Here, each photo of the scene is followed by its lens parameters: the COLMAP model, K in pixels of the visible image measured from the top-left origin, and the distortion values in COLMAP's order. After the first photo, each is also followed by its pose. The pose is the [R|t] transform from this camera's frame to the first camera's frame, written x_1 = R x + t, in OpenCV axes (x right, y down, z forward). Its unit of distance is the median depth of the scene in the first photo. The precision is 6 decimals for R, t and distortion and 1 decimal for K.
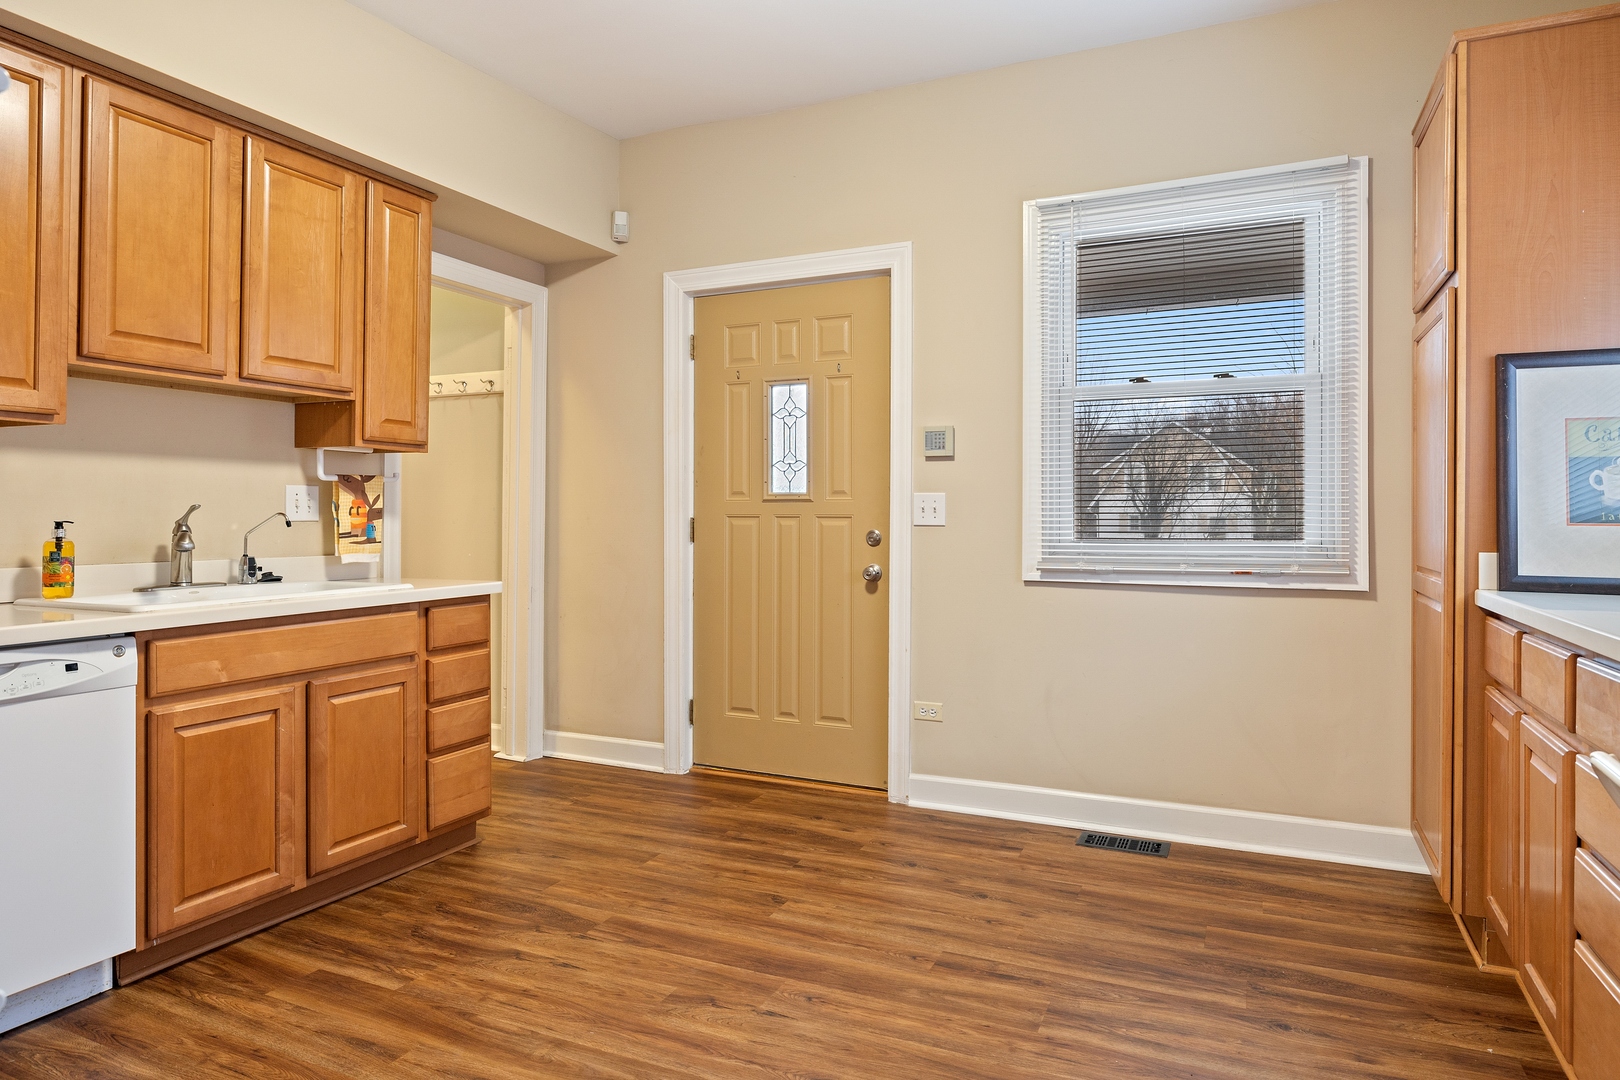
lens RADIAL K [[952.4, 0, 812.1], [0, 952.4, 521.2], [0, 0, 1]] dist [-0.008523, -0.002069]
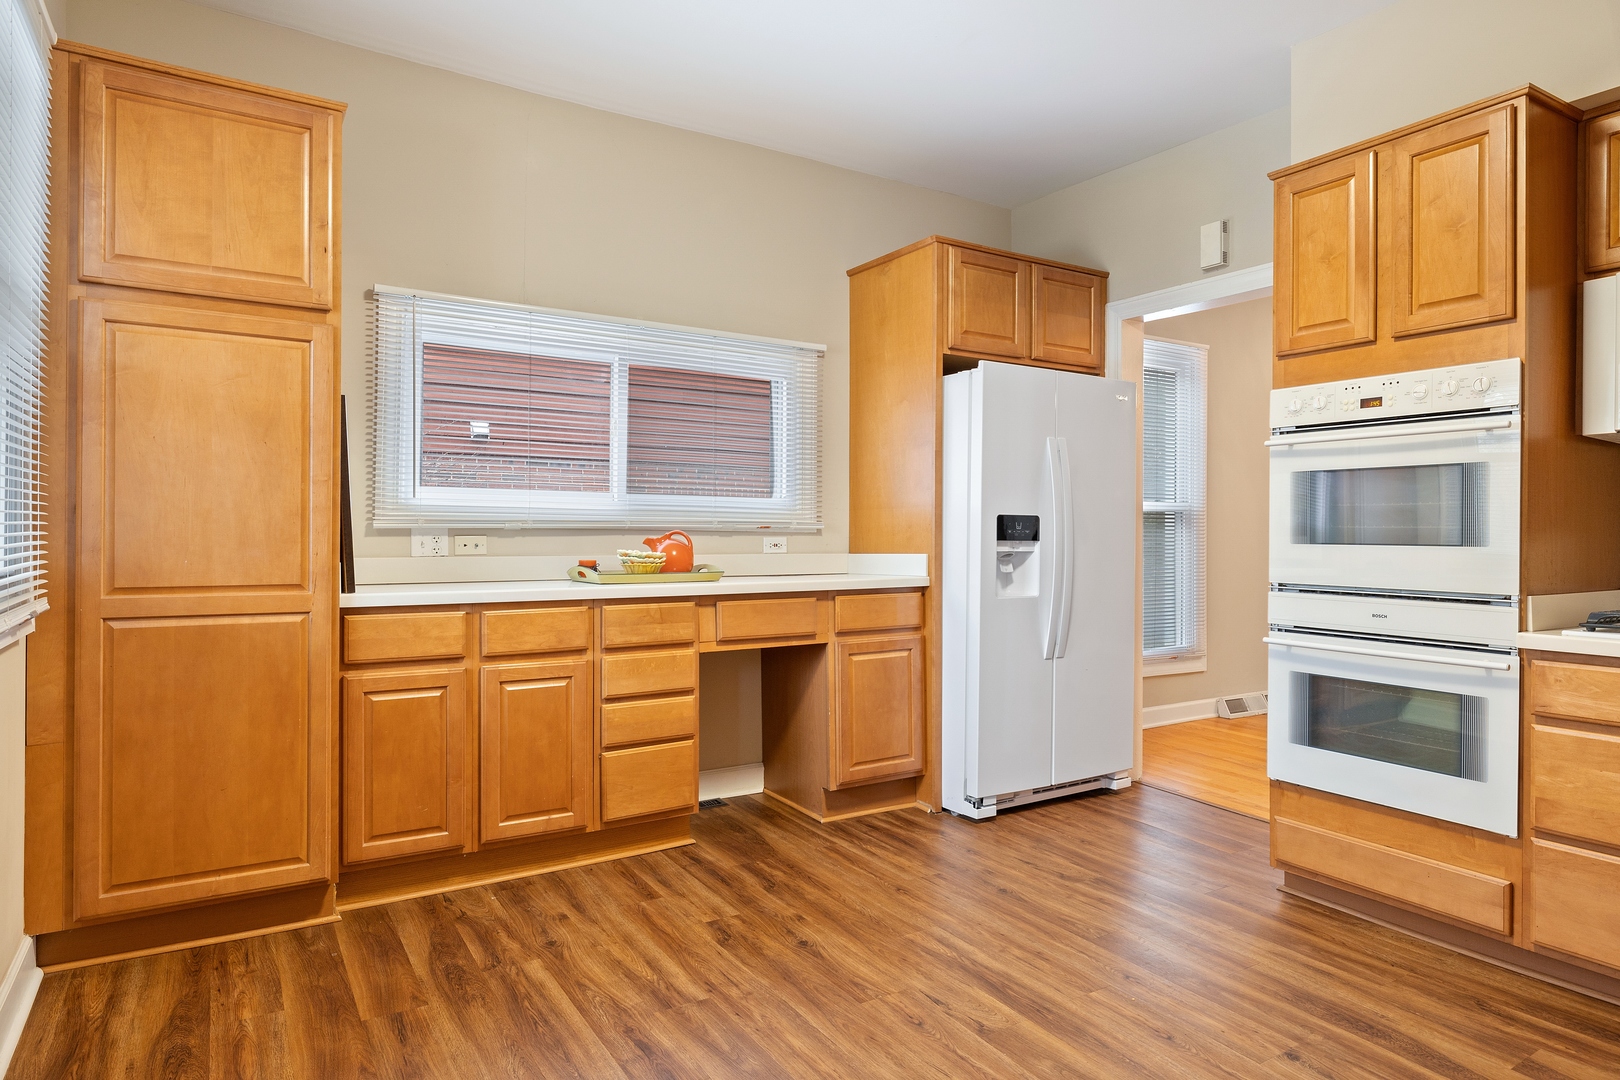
lens RADIAL K [[952.4, 0, 812.1], [0, 952.4, 521.2], [0, 0, 1]] dist [-0.008523, -0.002069]
pose [[-0.844078, 0.004791, 0.536198, -0.437784], [-0.002609, 0.999912, -0.013041, -0.004609], [-0.536214, -0.012407, -0.843991, 1.777163]]
